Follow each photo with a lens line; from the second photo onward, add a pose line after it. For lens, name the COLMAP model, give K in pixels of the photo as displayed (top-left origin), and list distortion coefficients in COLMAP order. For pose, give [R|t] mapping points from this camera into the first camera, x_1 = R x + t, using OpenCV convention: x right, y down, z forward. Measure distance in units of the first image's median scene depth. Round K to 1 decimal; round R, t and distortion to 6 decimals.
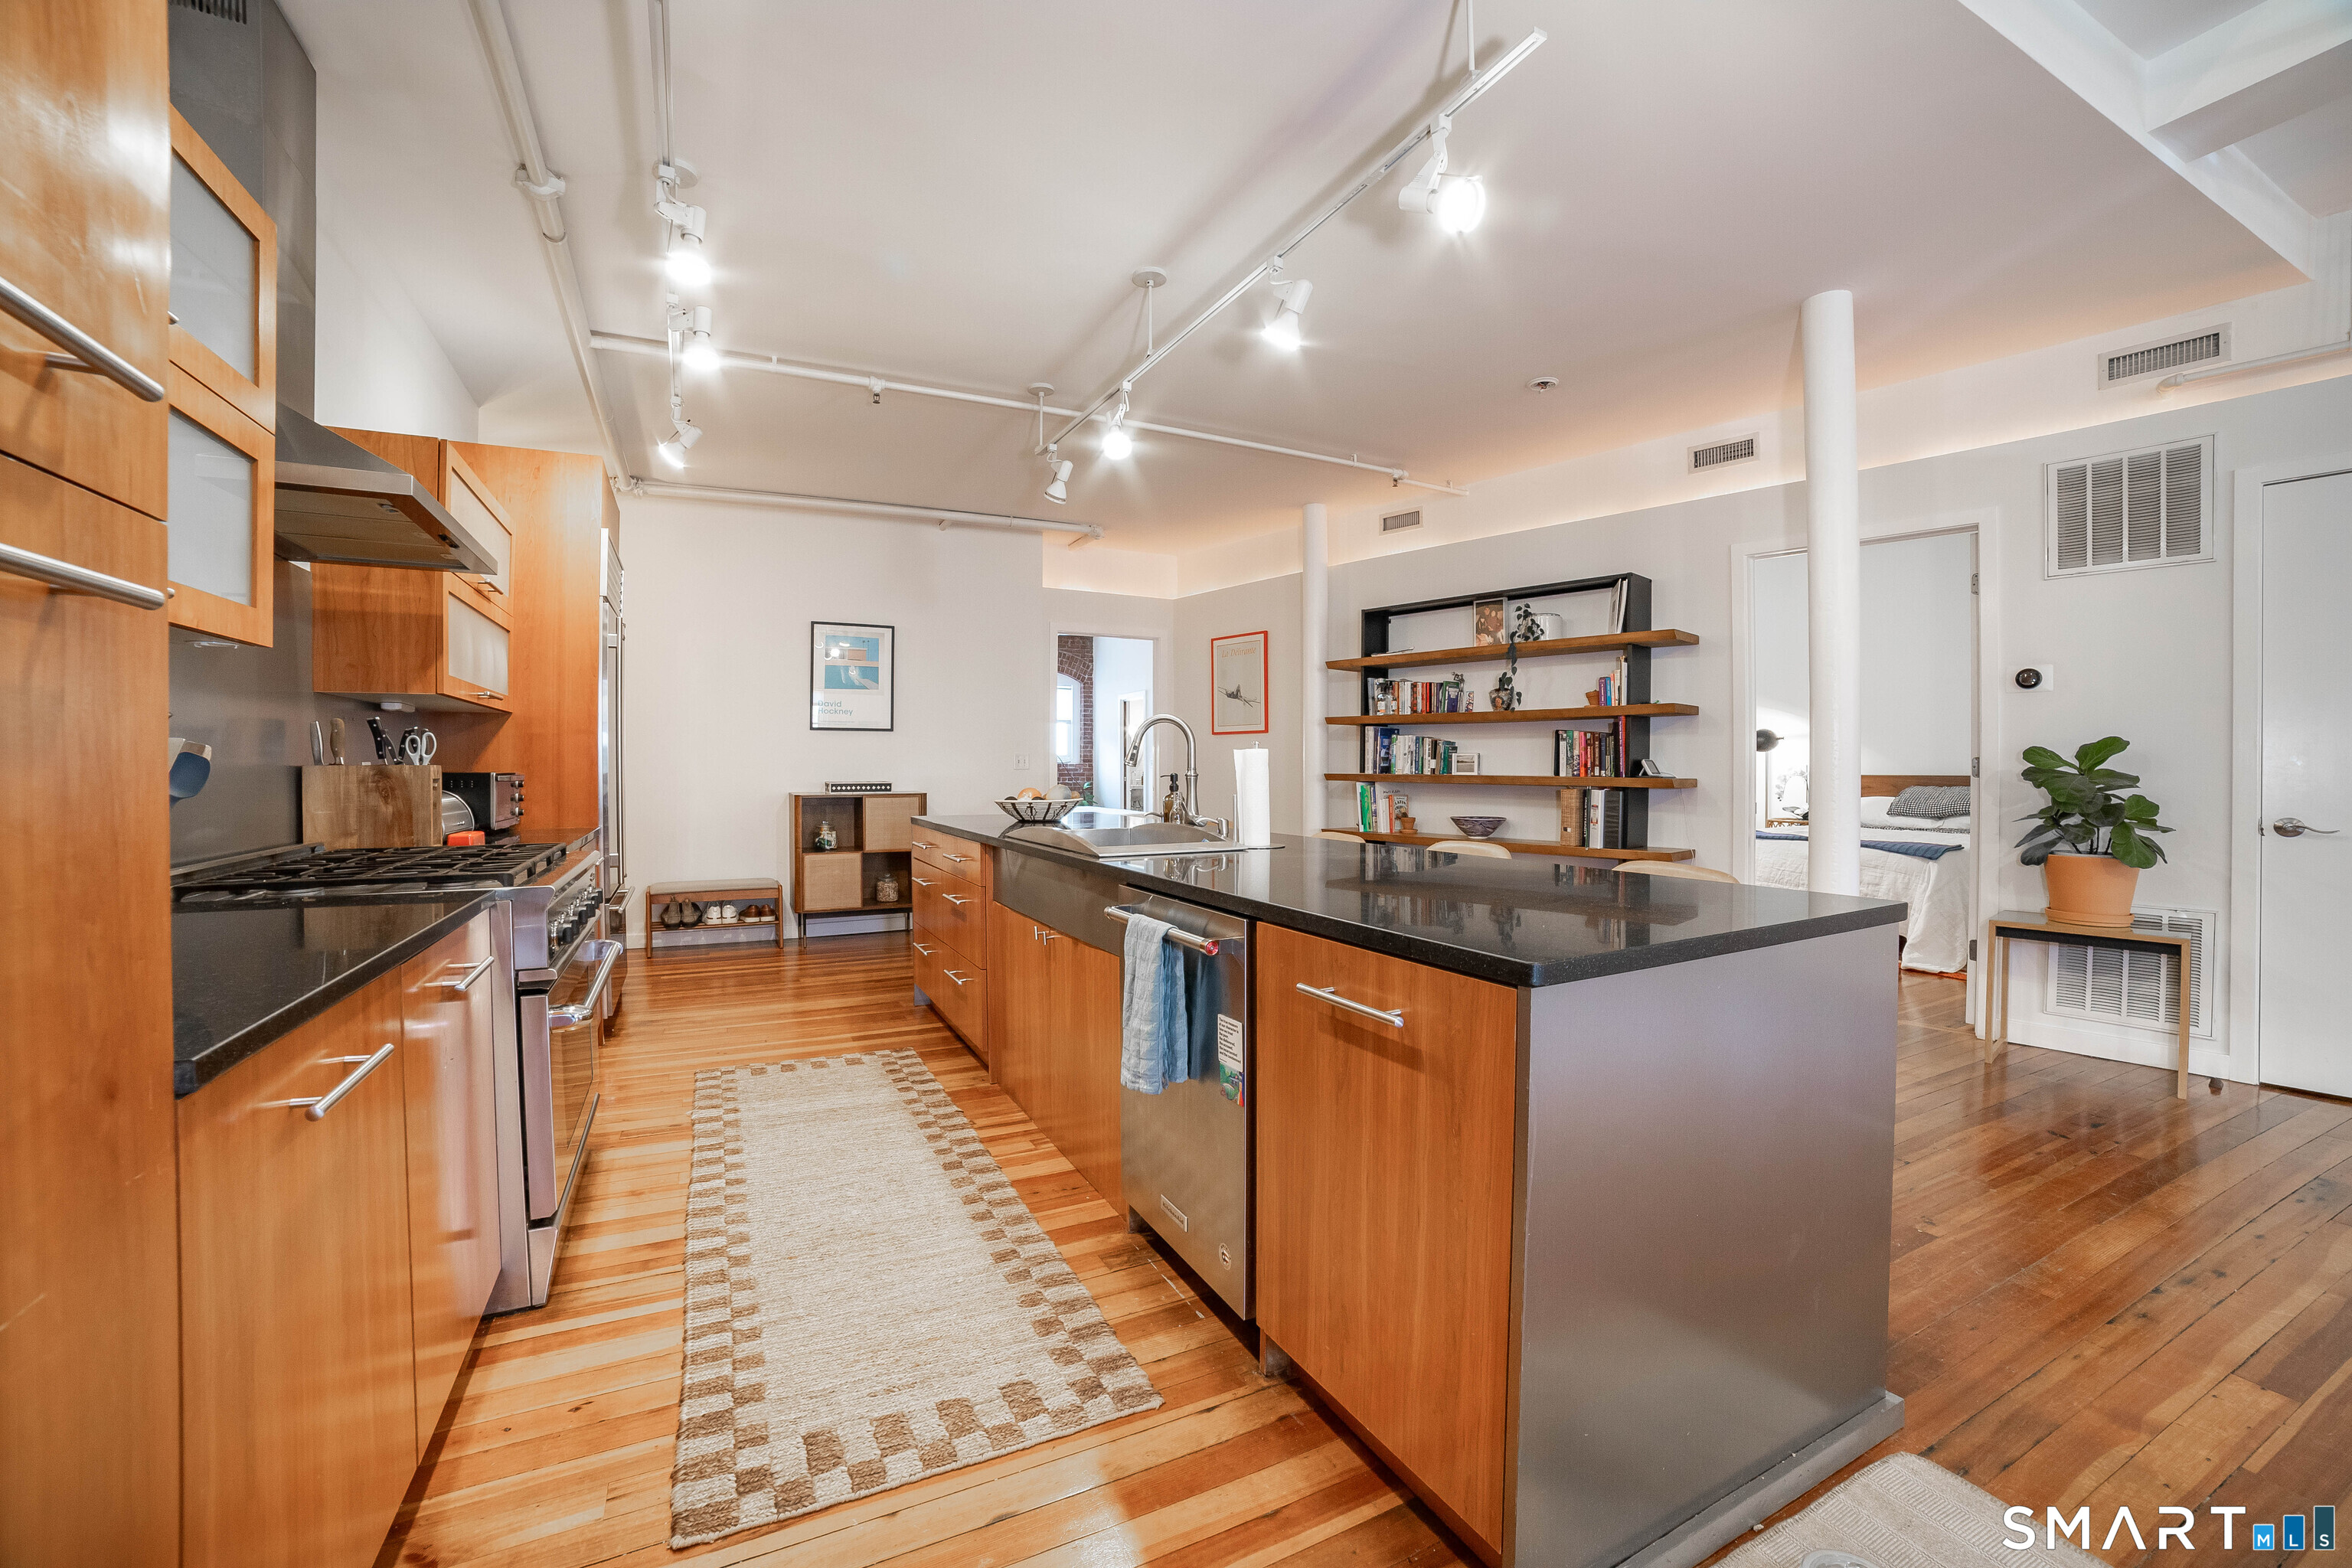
lens RADIAL K [[954.2, 0, 1171.6], [0, 954.2, 769.9], [0, 0, 1]] dist [-0.110100, 0.040756]
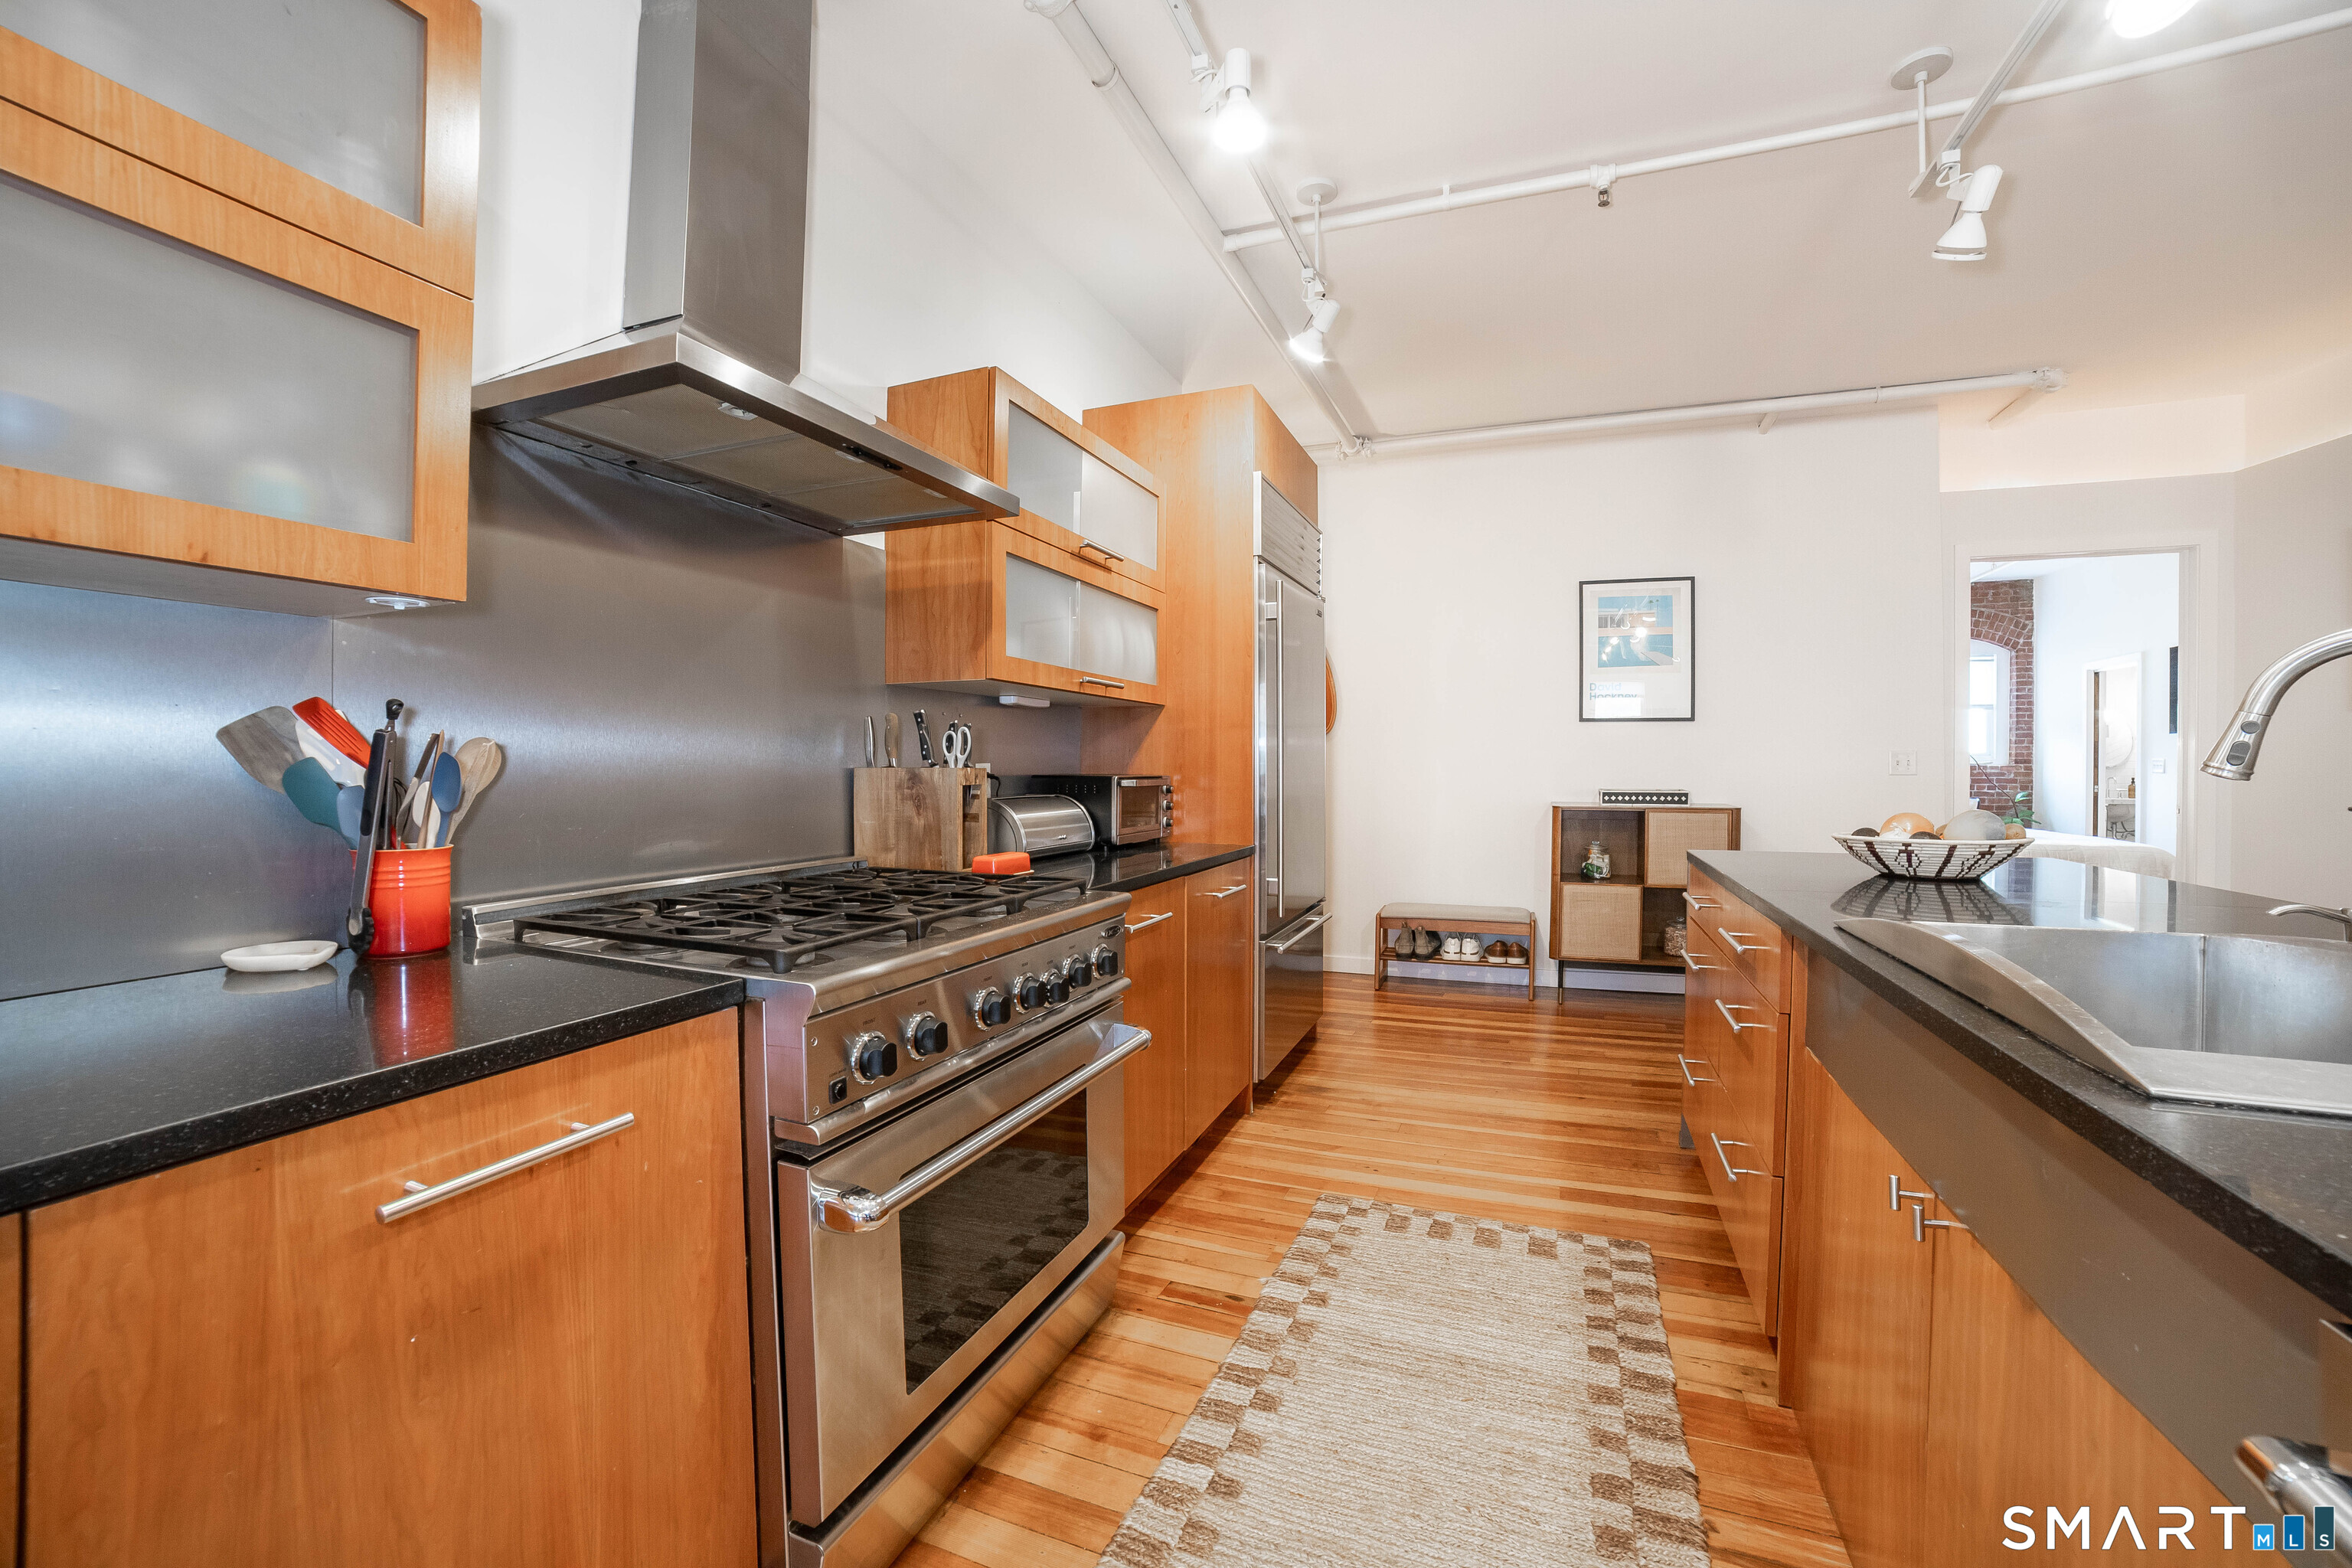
lens RADIAL K [[954.2, 0, 1171.6], [0, 954.2, 769.9], [0, 0, 1]] dist [-0.110100, 0.040756]
pose [[0.662055, 0.008112, -0.749412, -0.044443], [-0.007999, 0.999961, 0.003758, -0.005151], [0.749413, 0.003507, 0.662094, 0.367037]]
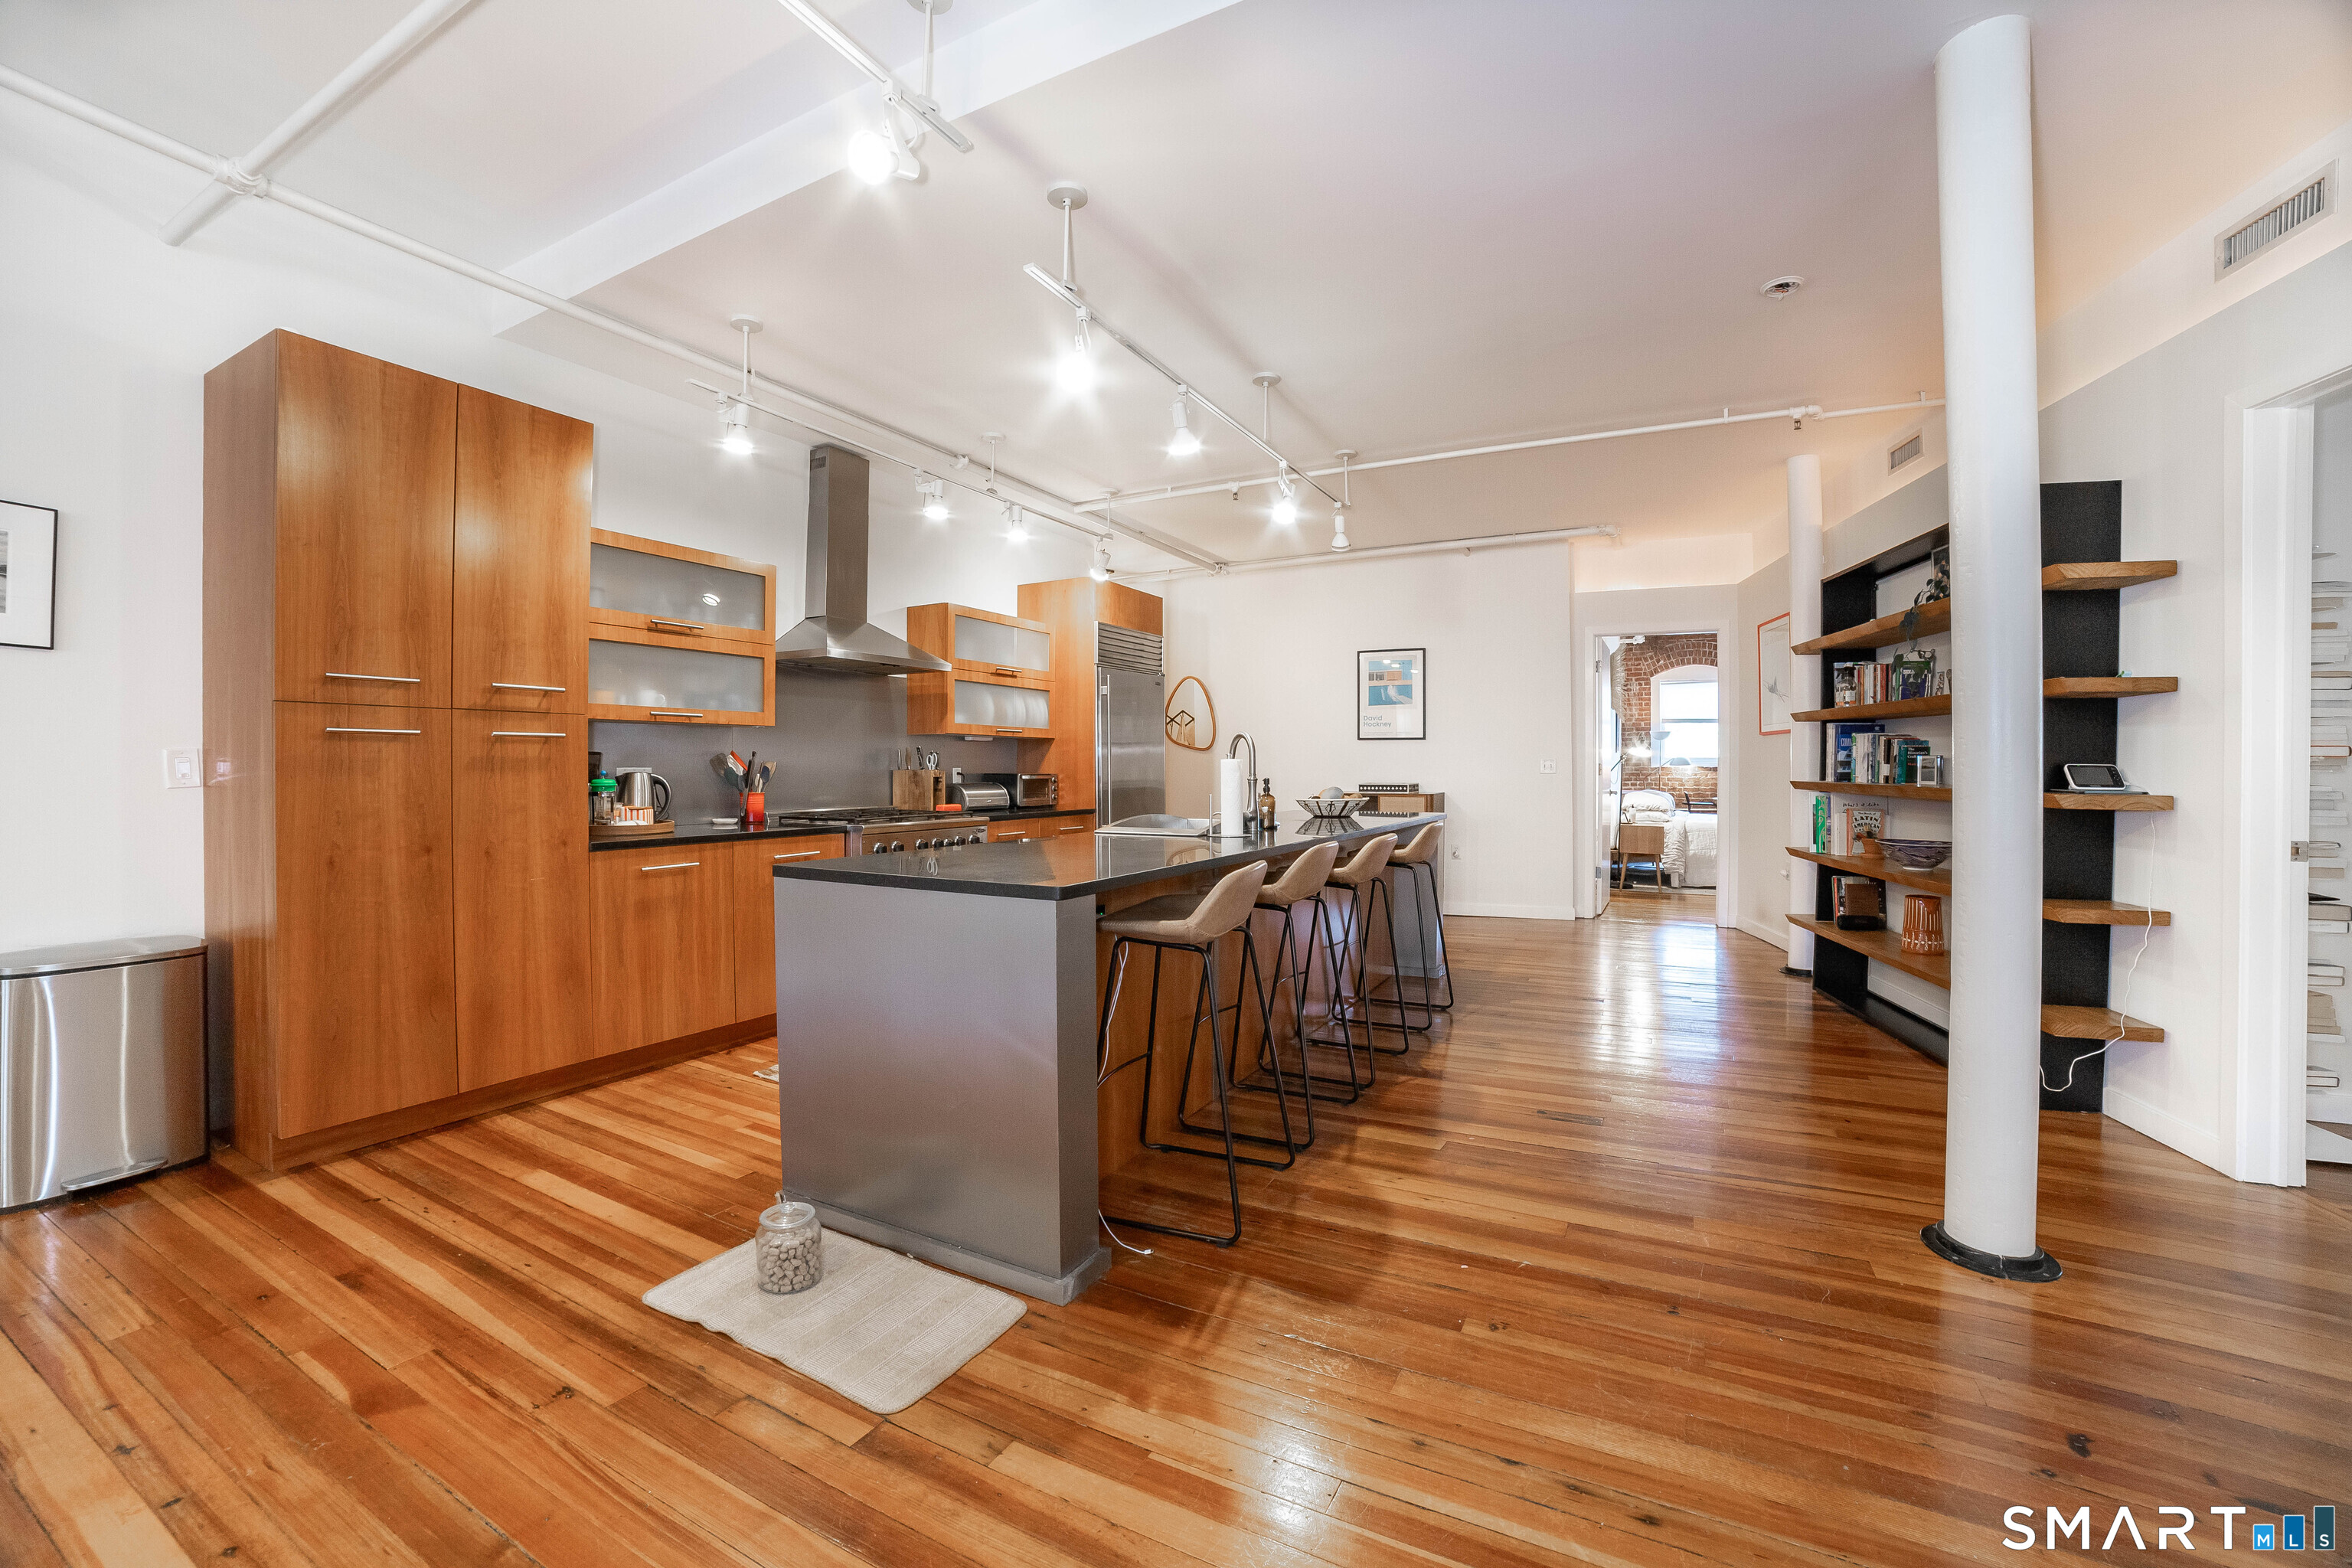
lens RADIAL K [[954.2, 0, 1171.6], [0, 954.2, 769.9], [0, 0, 1]] dist [-0.110100, 0.040756]
pose [[0.574278, 0.003287, -0.818654, 0.752653], [-0.004479, 0.999990, 0.000873, -0.006103], [0.818648, 0.003165, 0.574287, 0.143385]]
